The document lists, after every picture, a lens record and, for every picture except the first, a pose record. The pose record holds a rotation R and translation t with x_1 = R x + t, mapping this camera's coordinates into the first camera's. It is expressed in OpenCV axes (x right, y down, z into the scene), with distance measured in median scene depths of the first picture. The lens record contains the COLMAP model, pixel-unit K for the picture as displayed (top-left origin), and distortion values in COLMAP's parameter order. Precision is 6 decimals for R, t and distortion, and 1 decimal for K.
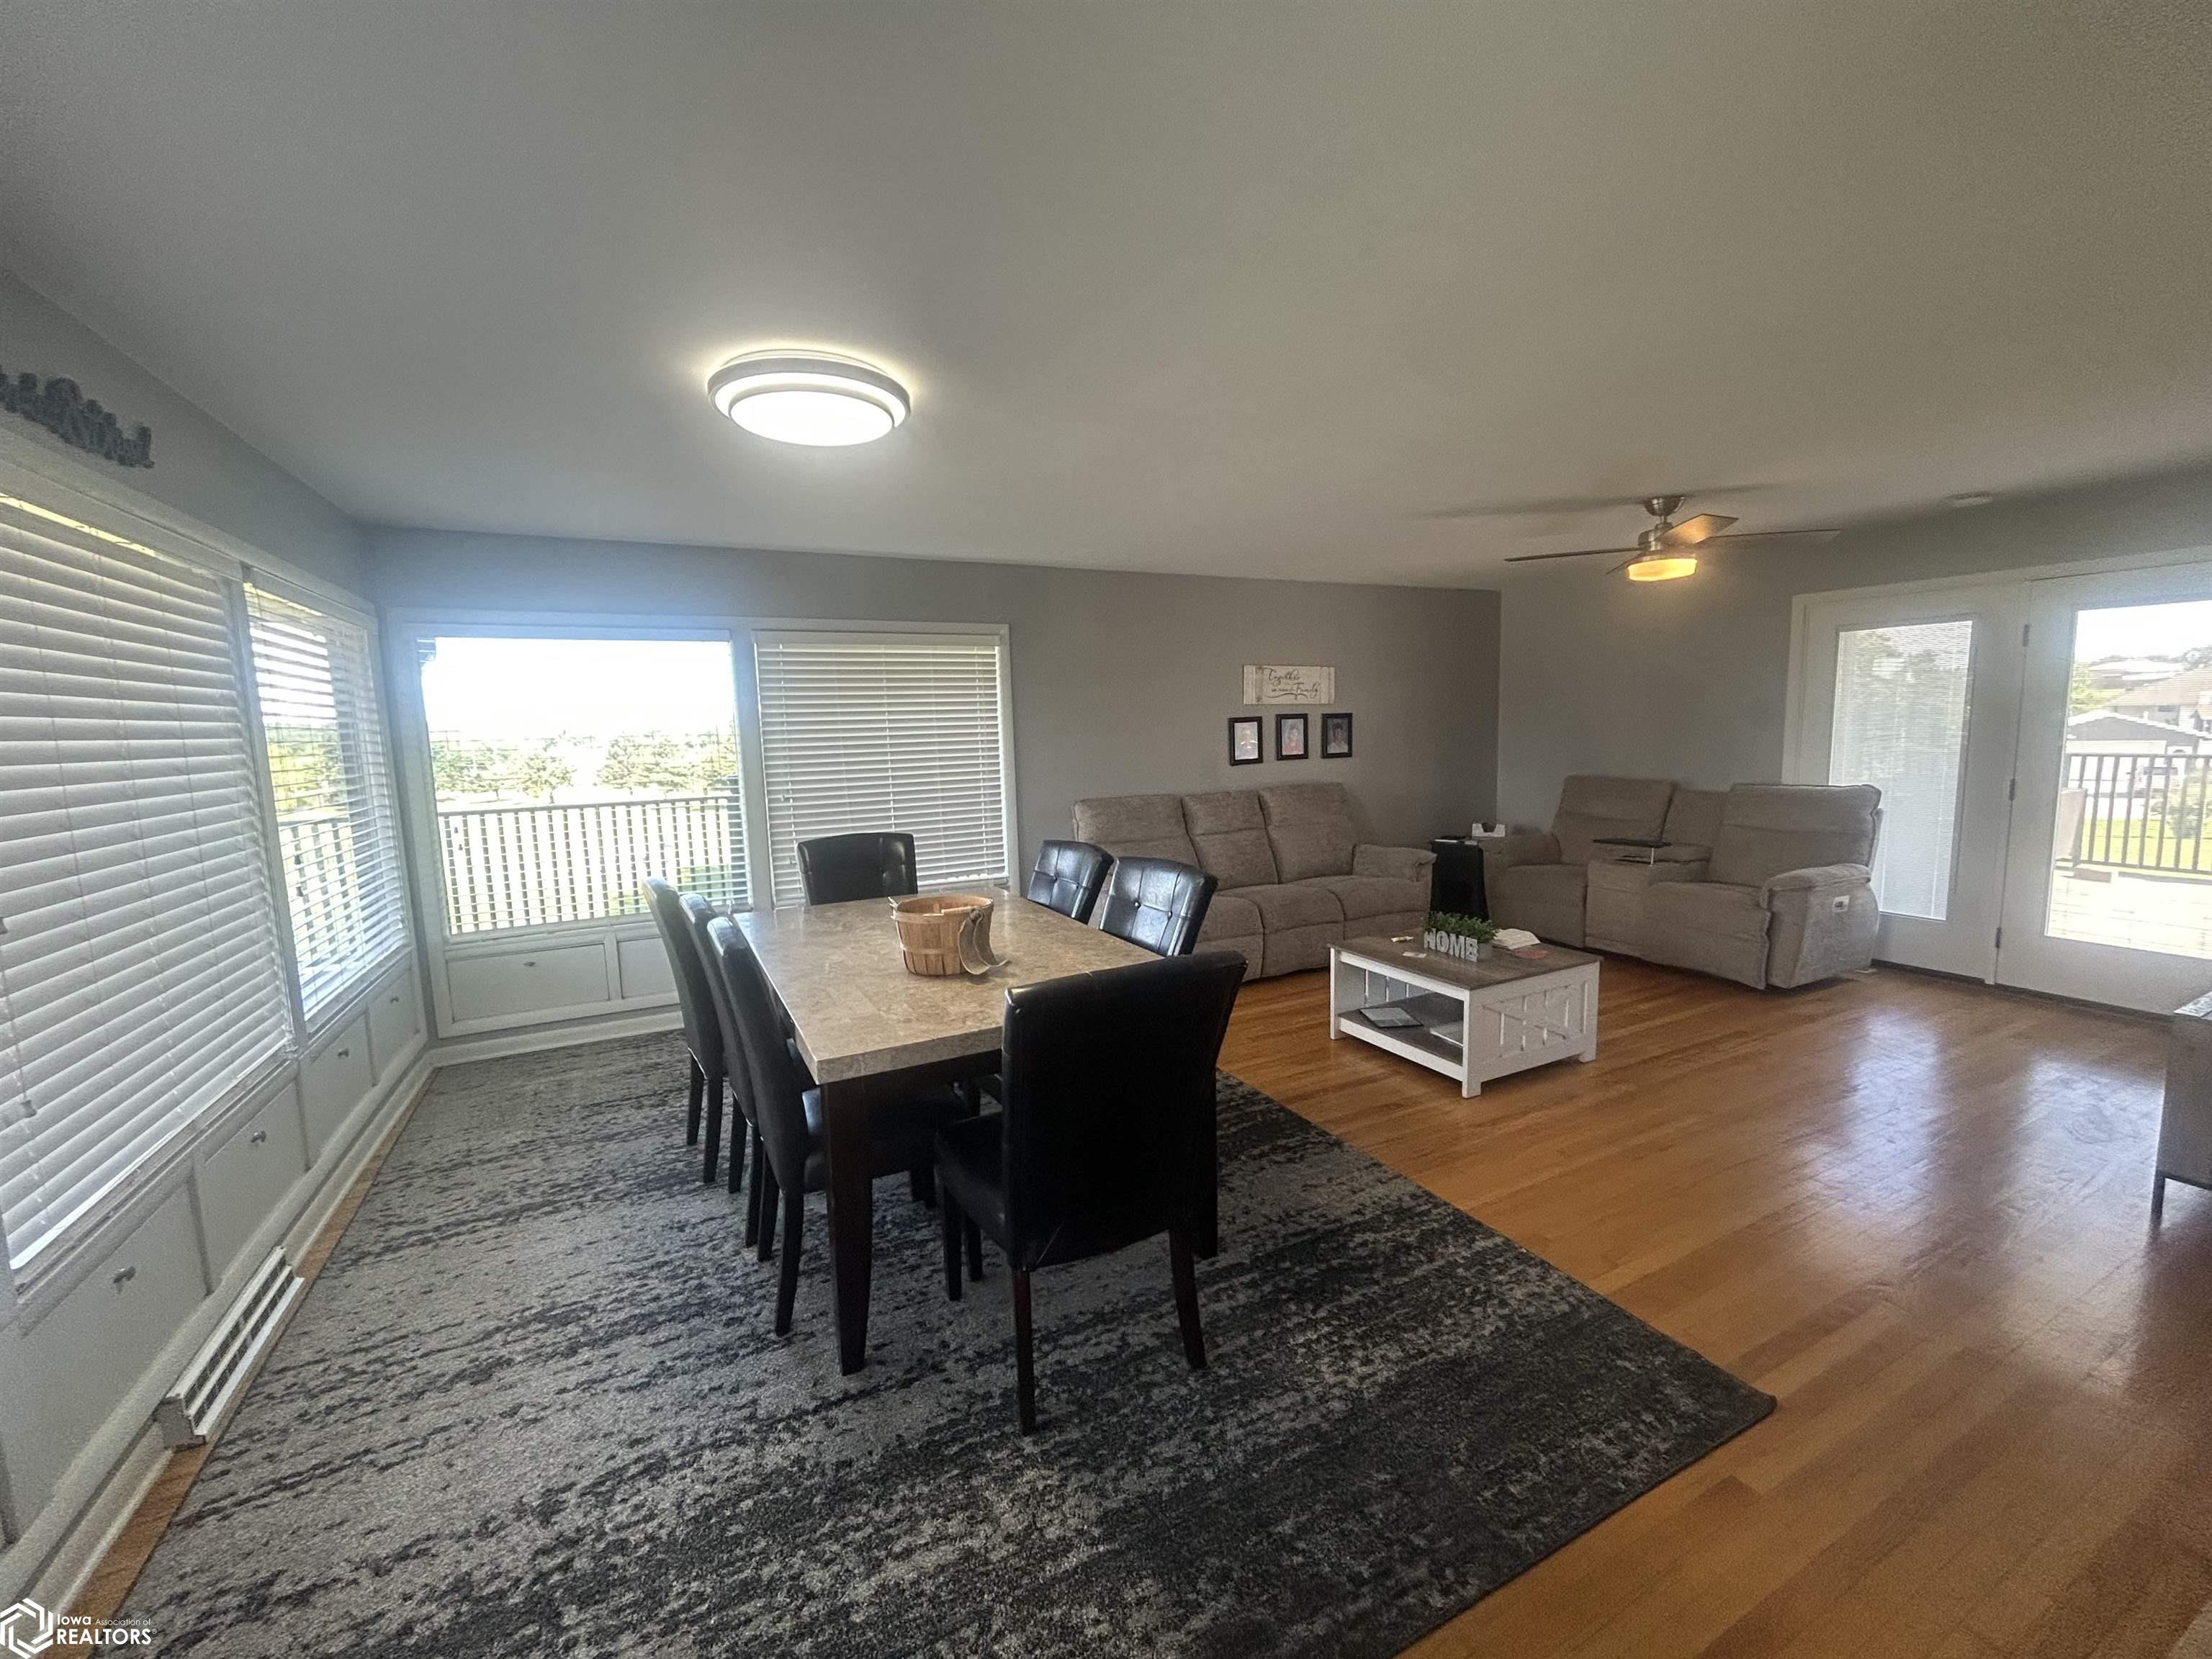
lens RADIAL K [[899.8, 0, 1107.5], [0, 899.8, 831.6], [0, 0, 1]] dist [0.001115, 0.000794]
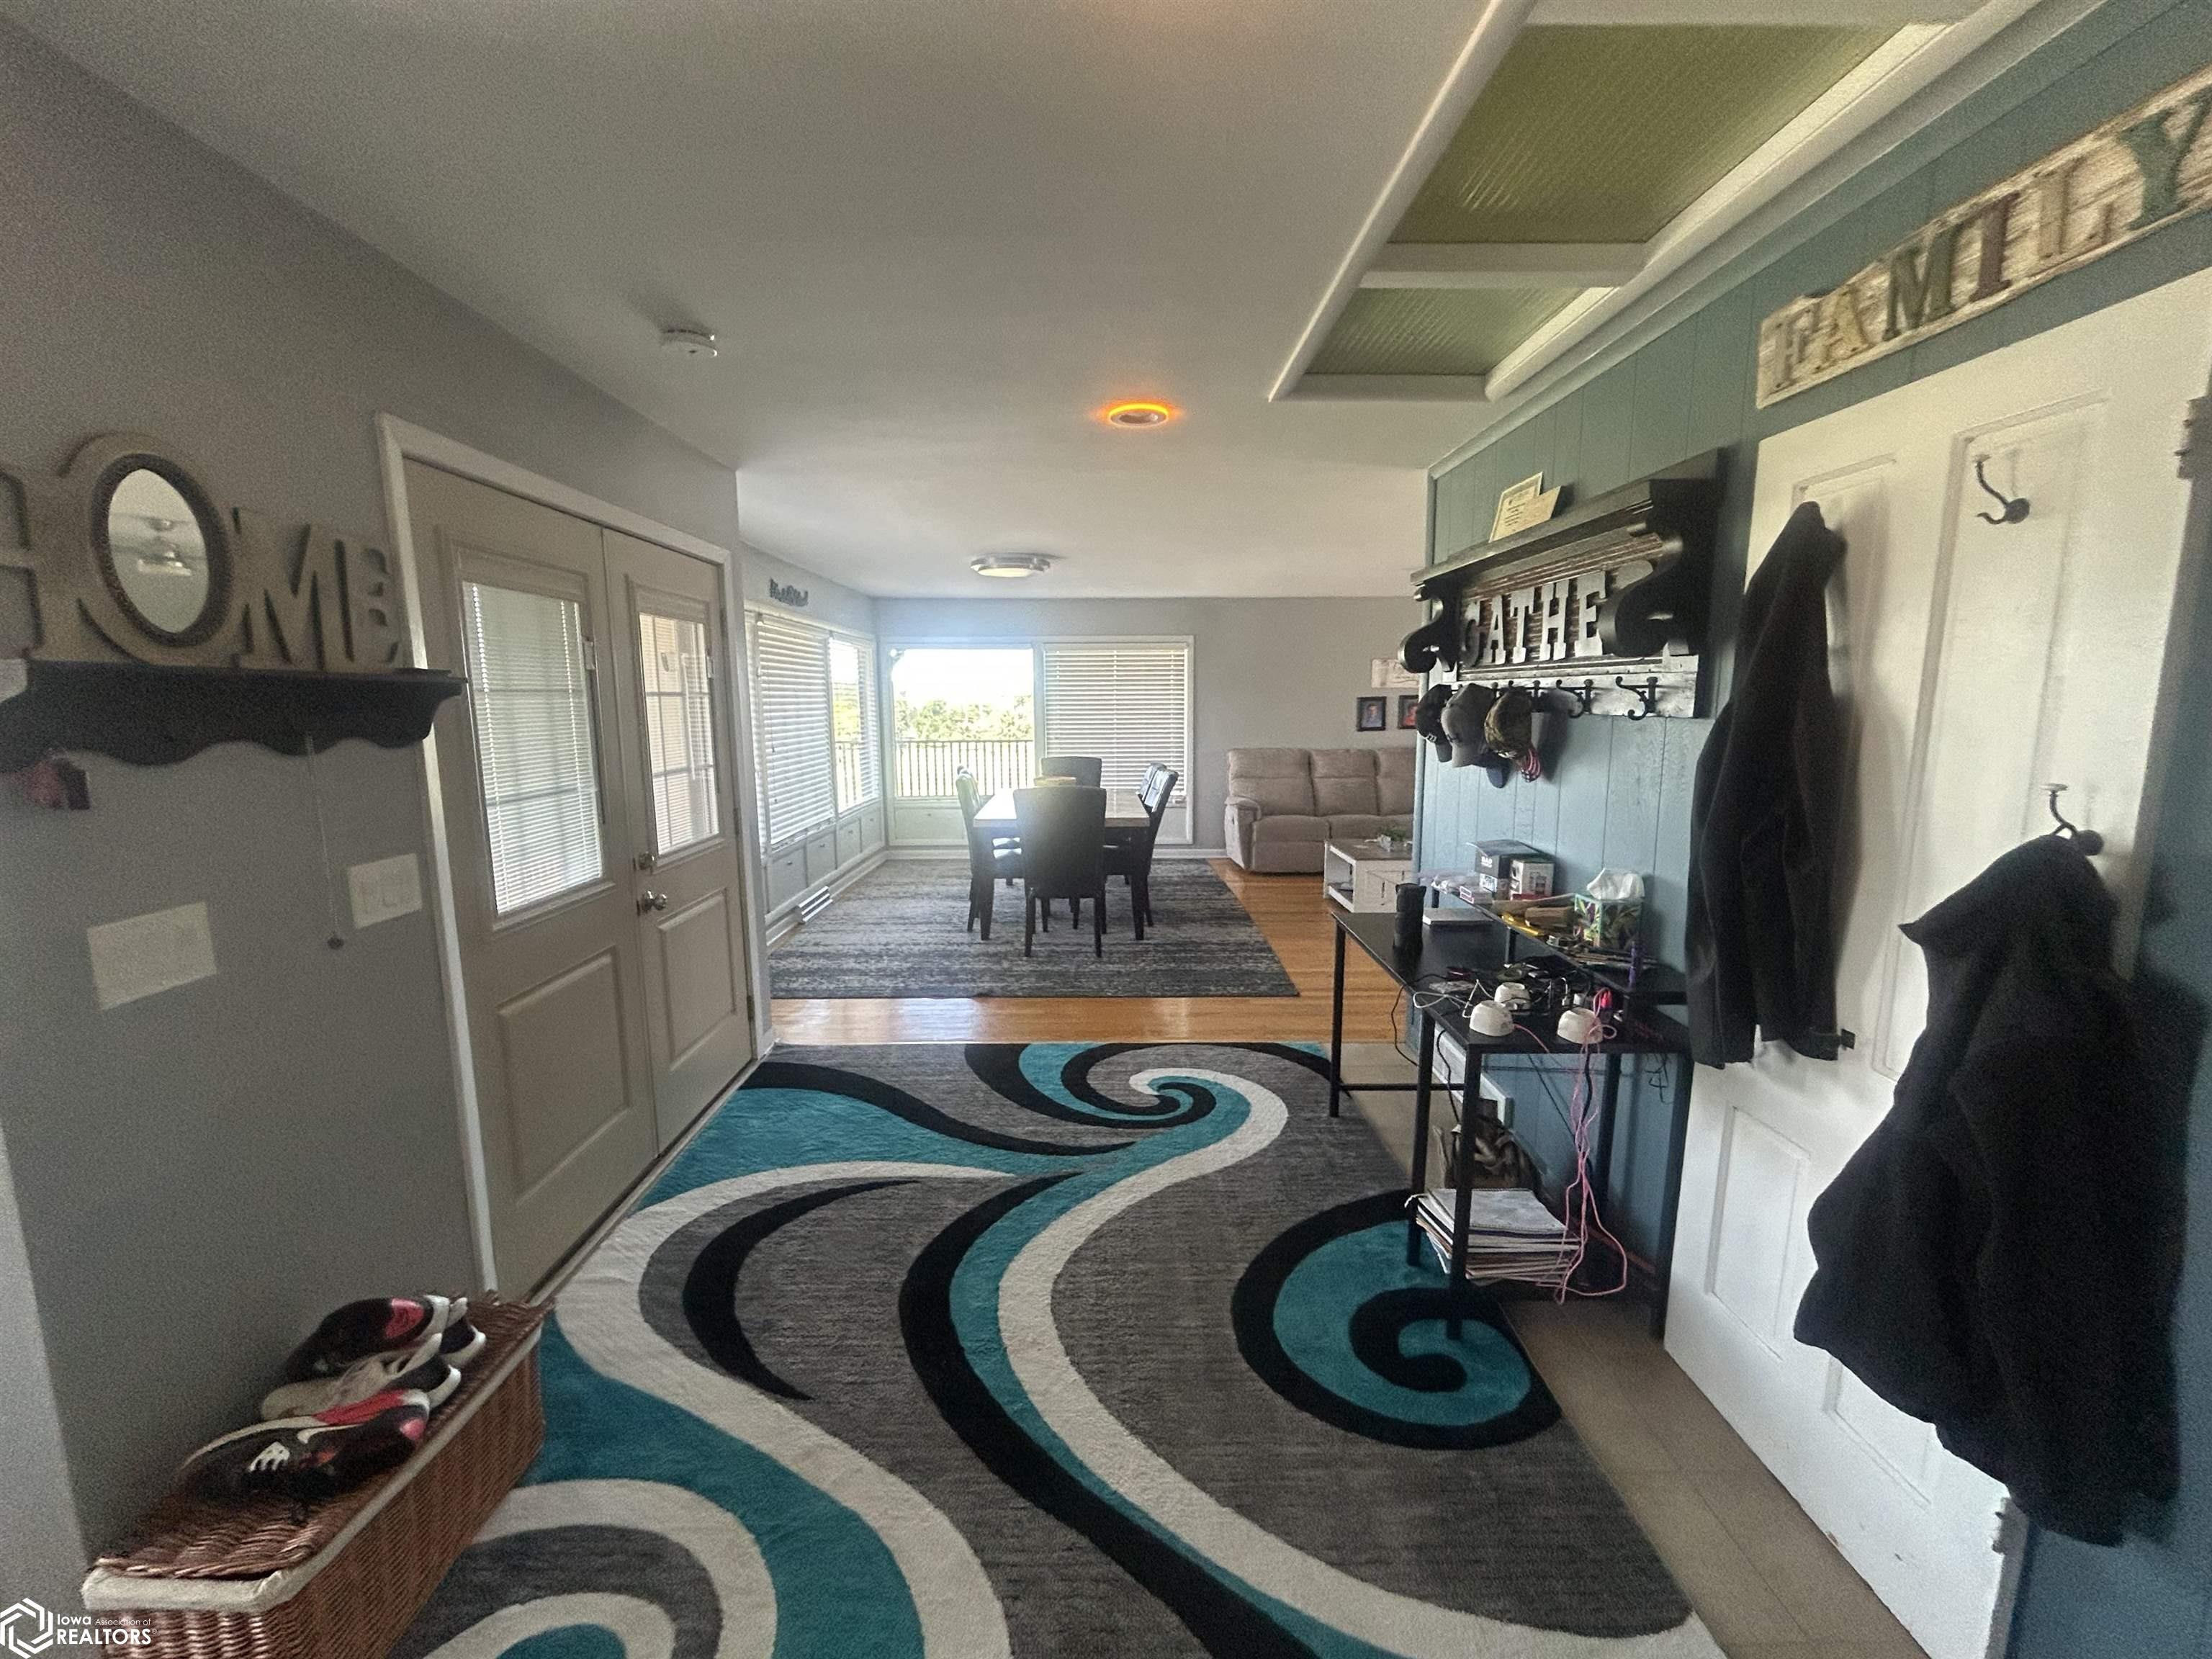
lens RADIAL K [[899.8, 0, 1110.1], [0, 899.8, 836.0], [0, 0, 1]] dist [0.001115, 0.000794]
pose [[0.897858, 0.088223, -0.431355, 0.711519], [-0.070776, 0.995898, 0.056368, 0.064250], [0.434558, -0.020081, 0.900420, -0.754704]]
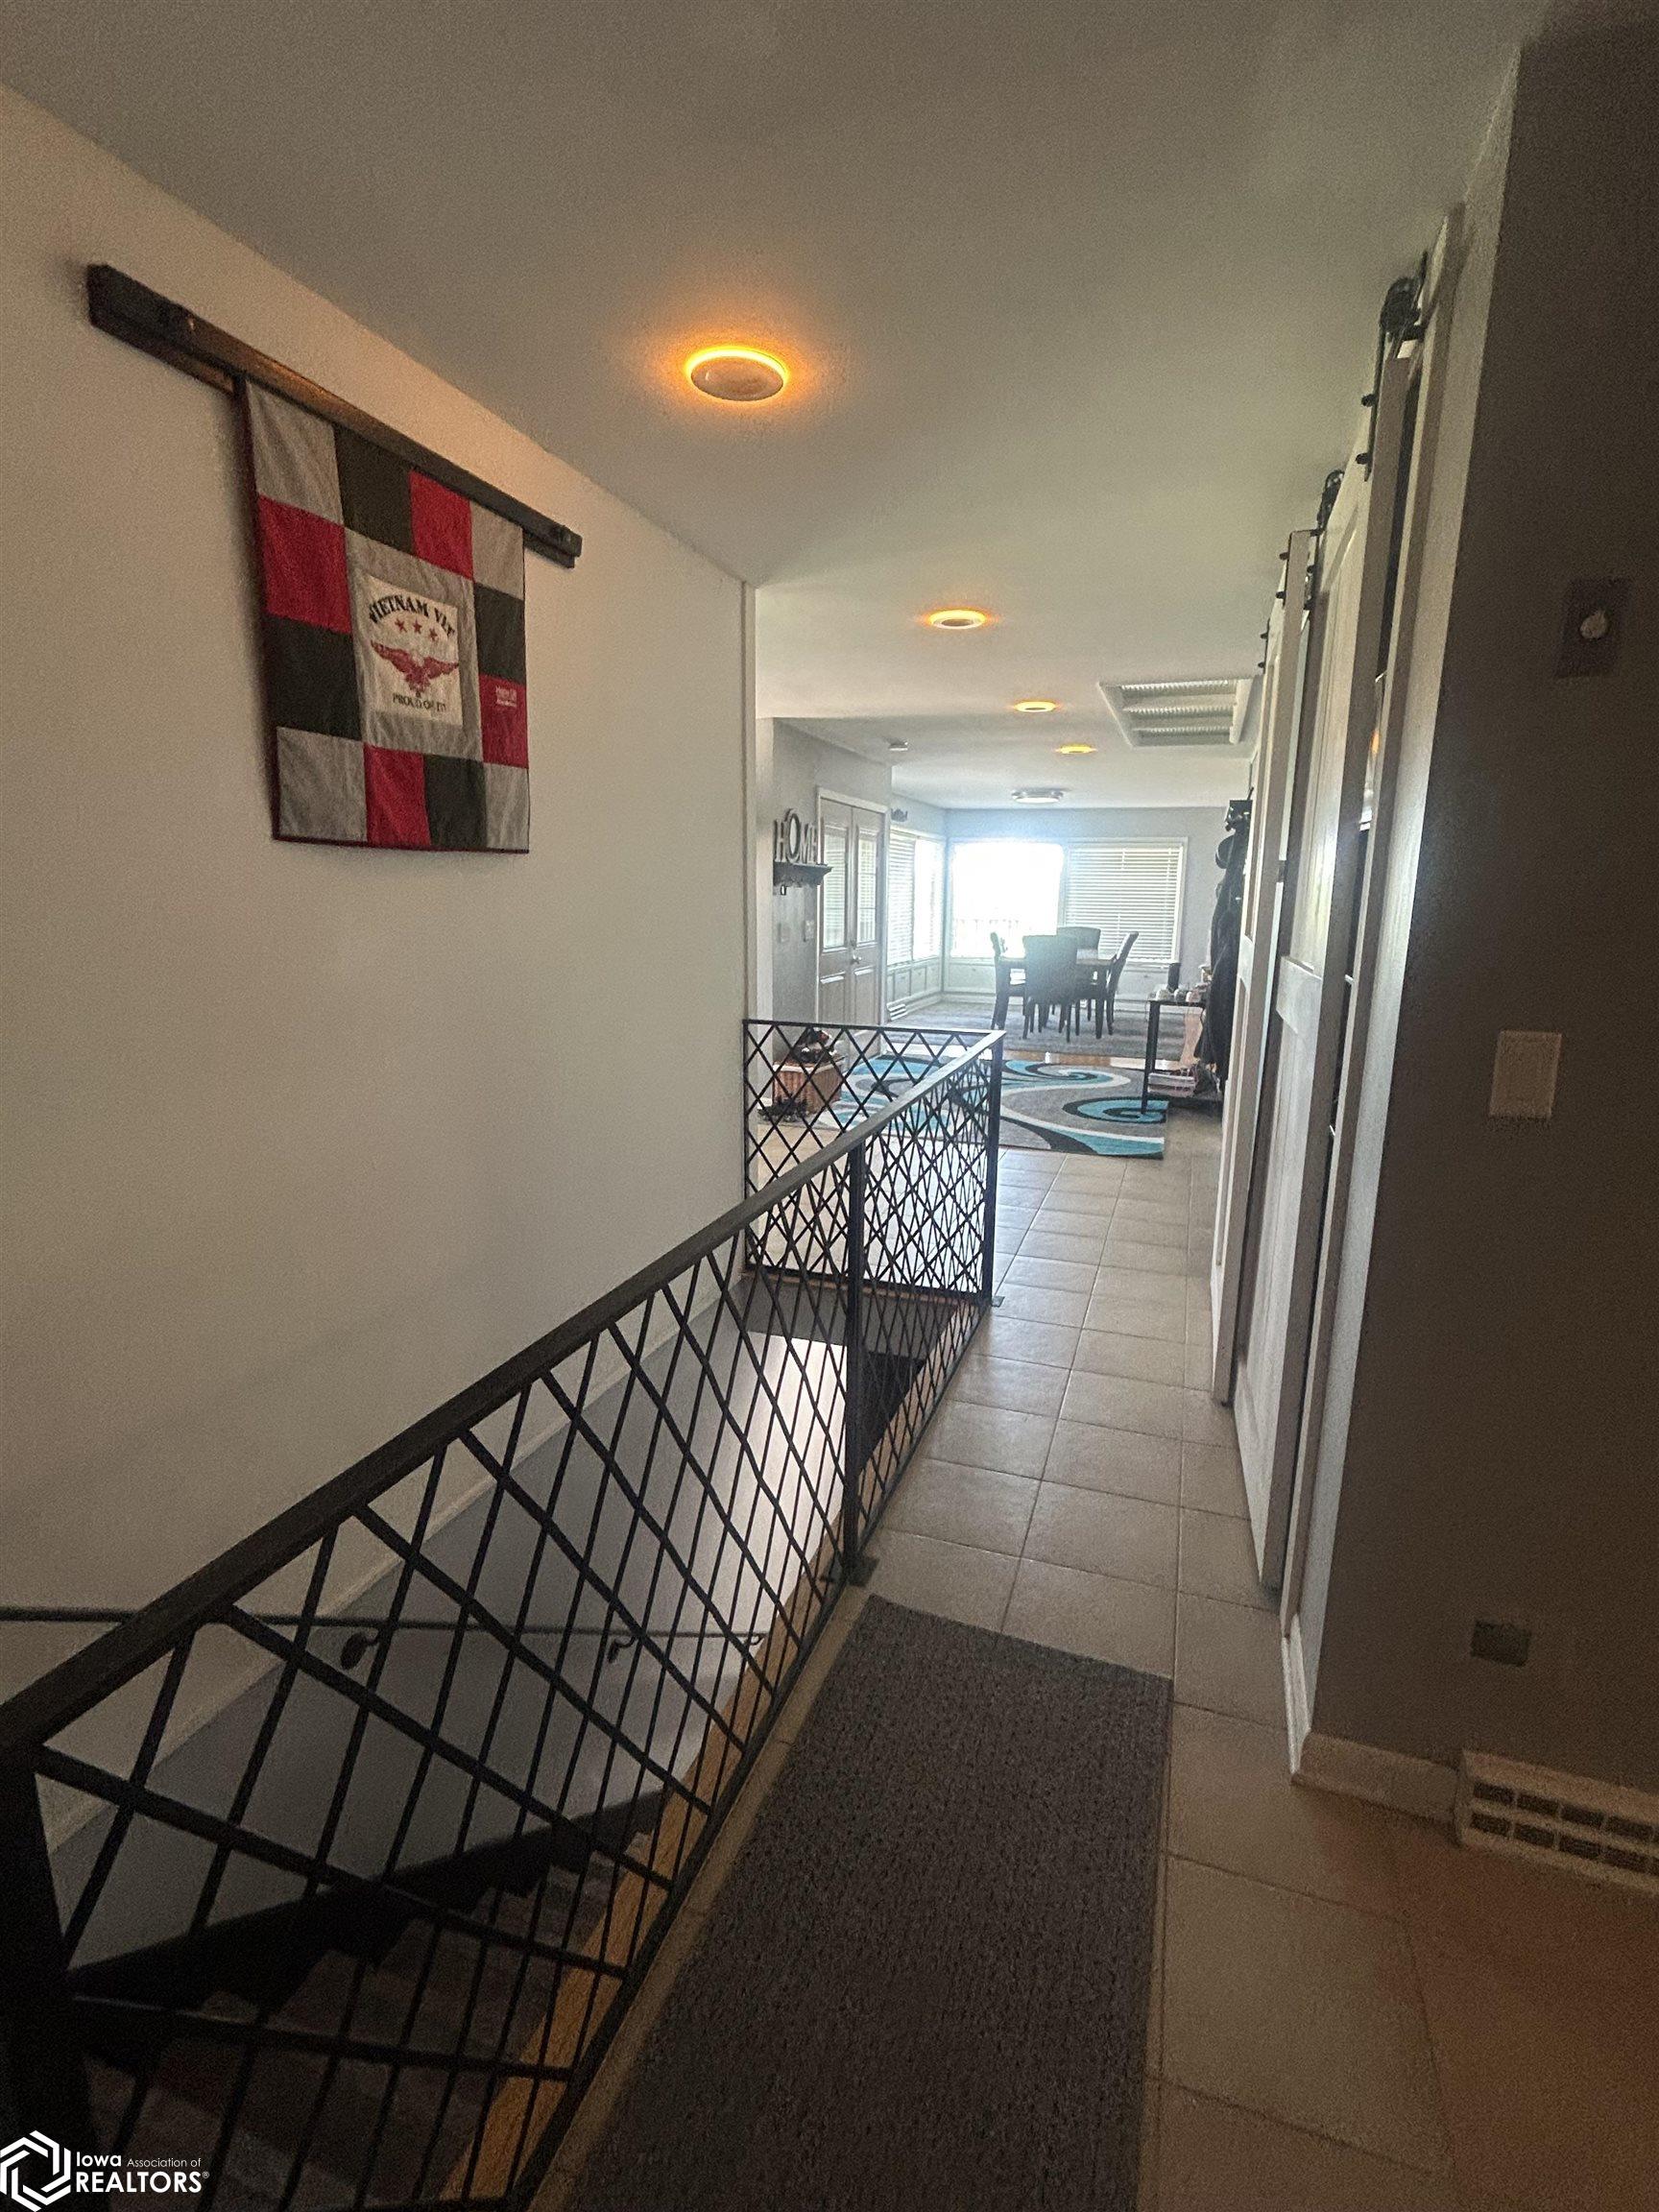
lens RADIAL K [[1035.1, 0, 830.7], [0, 1035.1, 1103.1], [0, 0, 1]] dist [-0.000479, -0.000010]
pose [[0.694949, 0.180410, -0.696059, 1.605403], [-0.117215, 0.983488, 0.137881, 0.200766], [0.709441, -0.014232, 0.704621, -1.858113]]
